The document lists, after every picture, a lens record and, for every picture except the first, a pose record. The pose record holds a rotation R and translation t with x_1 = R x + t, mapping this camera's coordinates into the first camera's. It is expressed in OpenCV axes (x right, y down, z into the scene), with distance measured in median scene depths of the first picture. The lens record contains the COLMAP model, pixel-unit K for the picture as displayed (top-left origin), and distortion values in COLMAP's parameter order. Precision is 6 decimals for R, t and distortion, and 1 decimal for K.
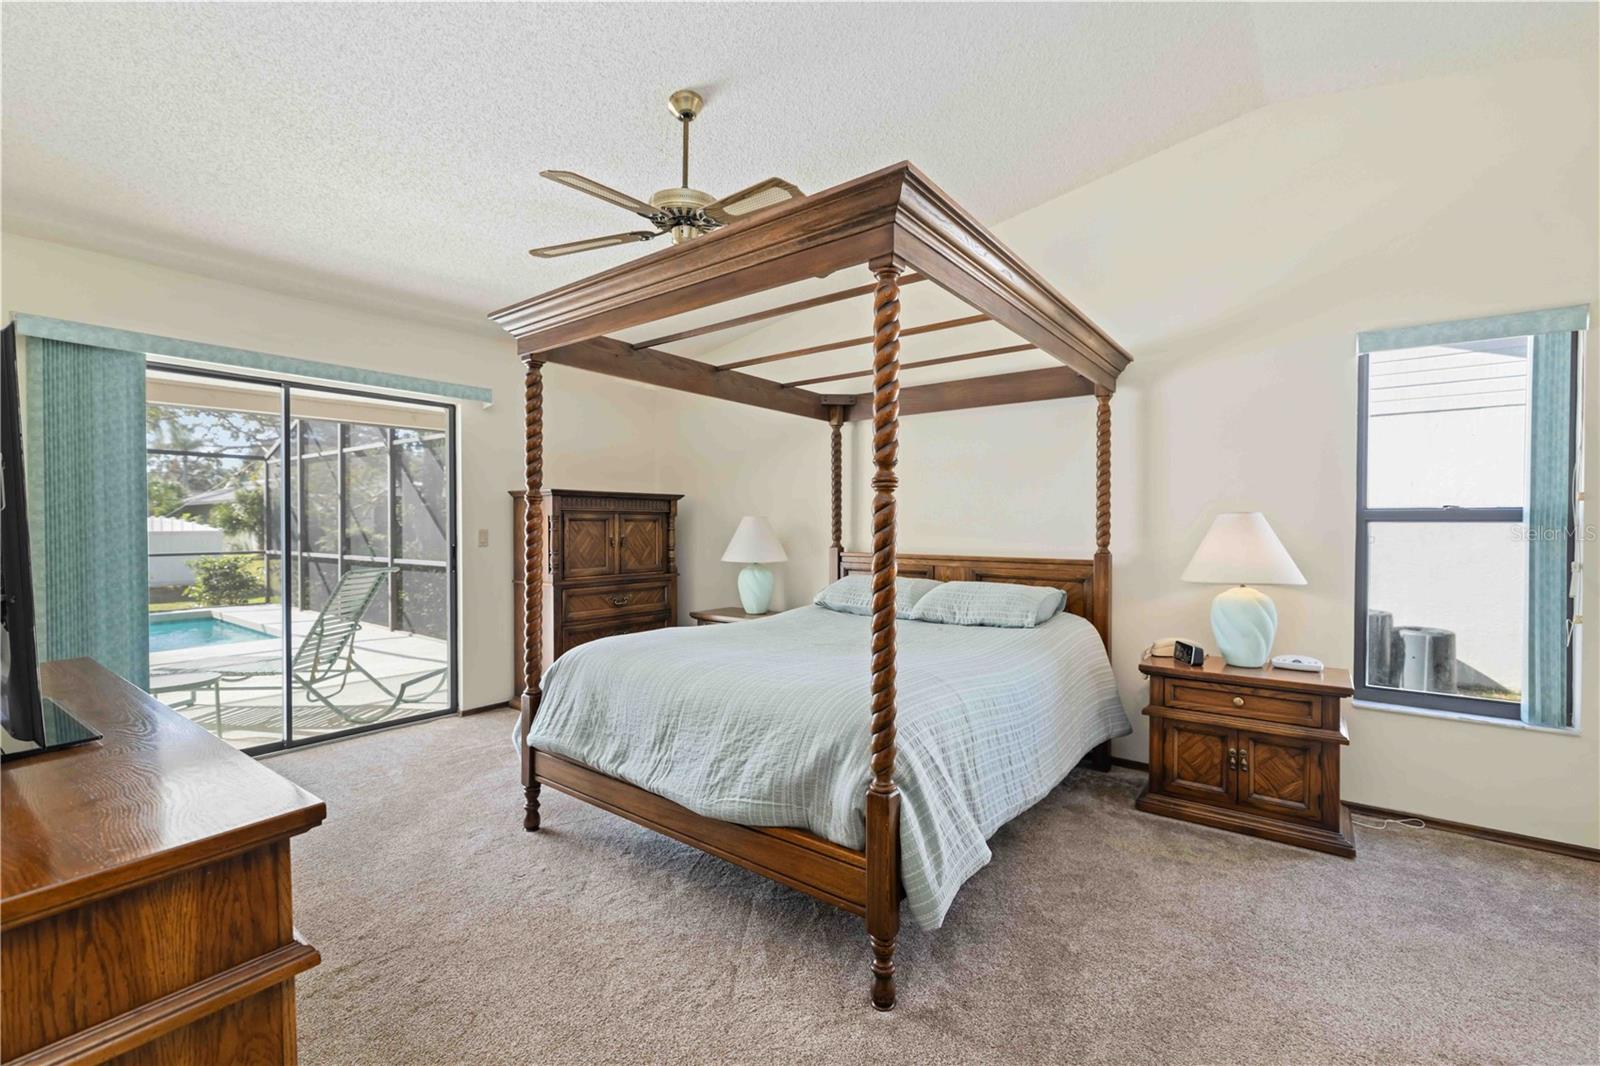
lens RADIAL K [[711.2, 0, 768.9], [0, 711.2, 534.5], [0, 0, 1]] dist [0.003297, 0.000367]
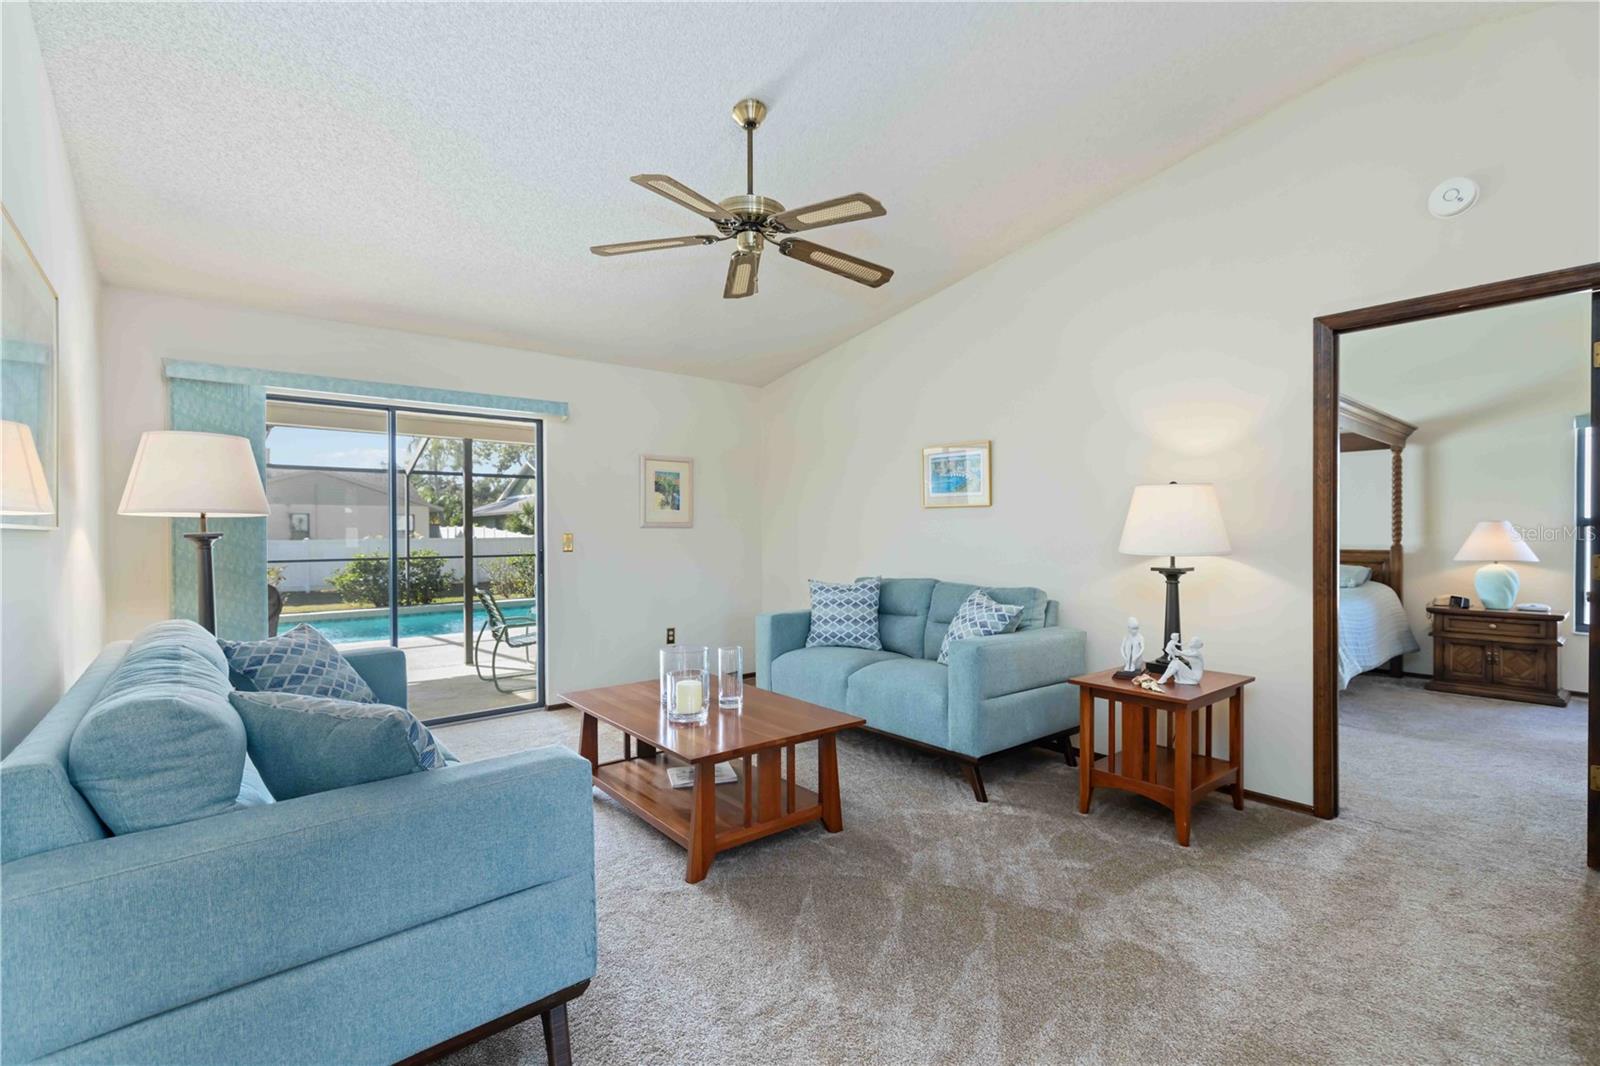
lens RADIAL K [[711.2, 0, 792.4], [0, 711.2, 534.4], [0, 0, 1]] dist [0.003297, 0.000367]
pose [[0.977231, -0.004306, -0.212134, -0.650762], [0.002753, 0.999967, -0.007619, 0.010576], [0.212160, 0.006861, 0.977211, -1.080340]]
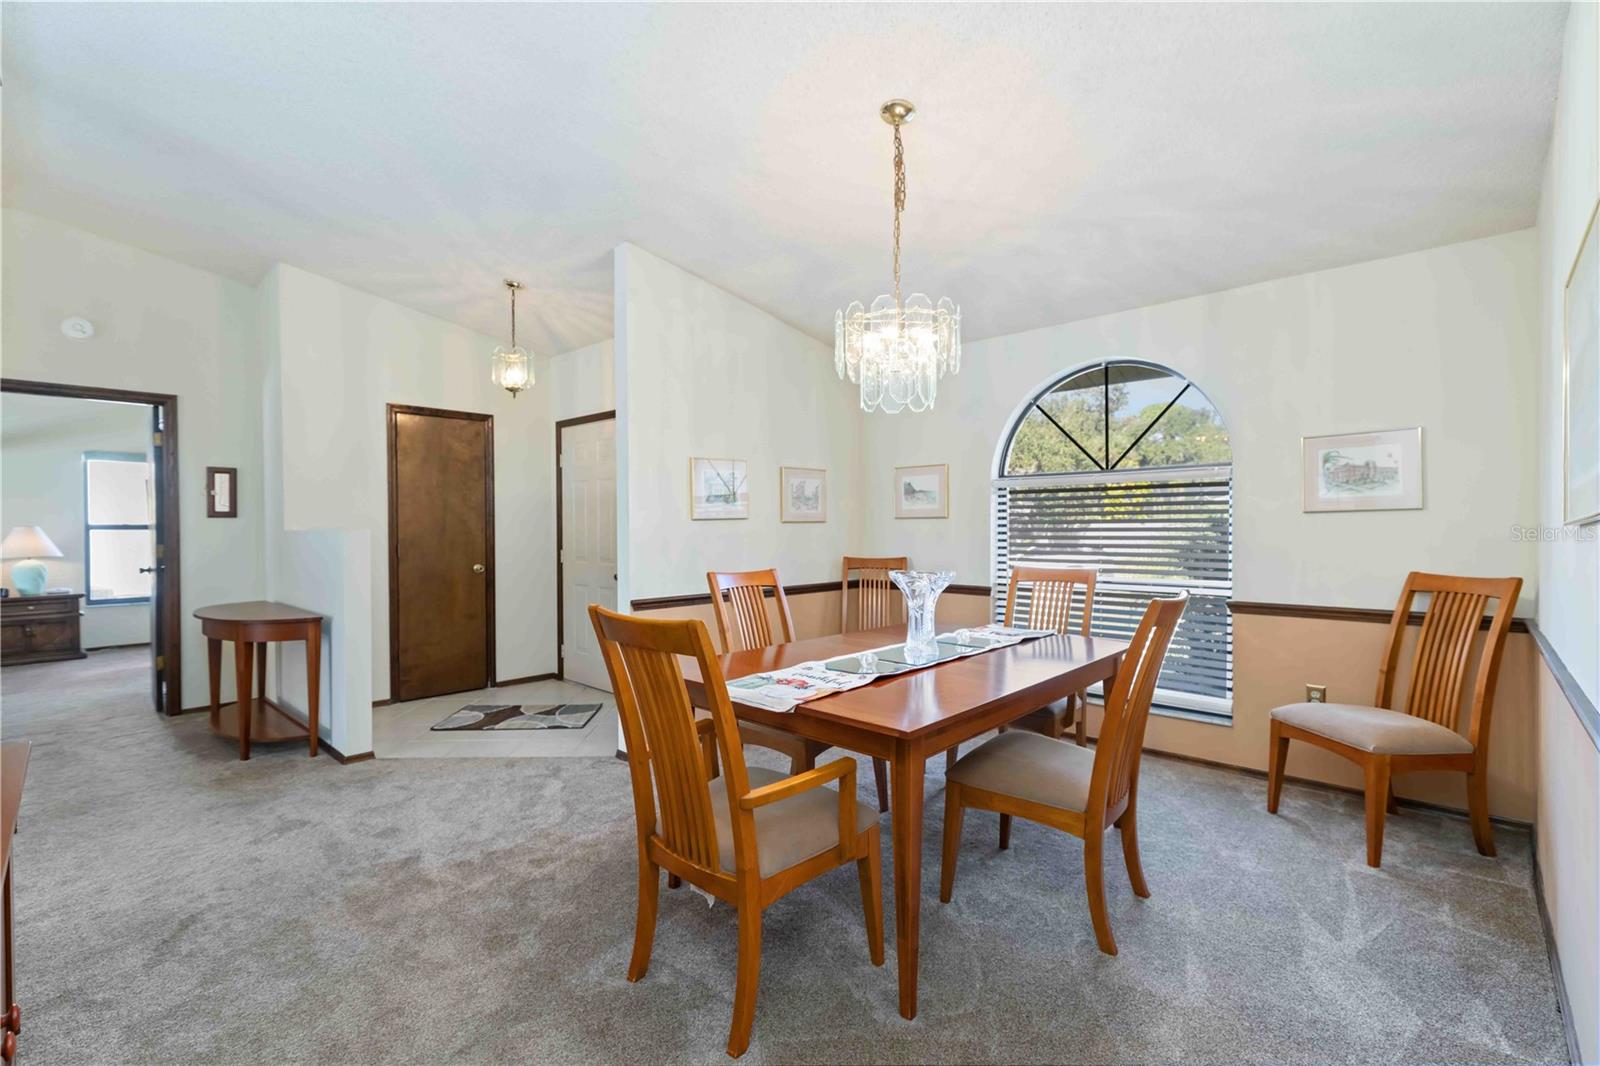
lens RADIAL K [[711.2, 0, 794.9], [0, 711.2, 529.3], [0, 0, 1]] dist [0.003297, 0.000367]
pose [[0.112662, -0.001174, 0.993633, -1.282618], [0.018052, 0.999837, -0.000866, 0.026107], [-0.993469, 0.018035, 0.112664, -1.624468]]
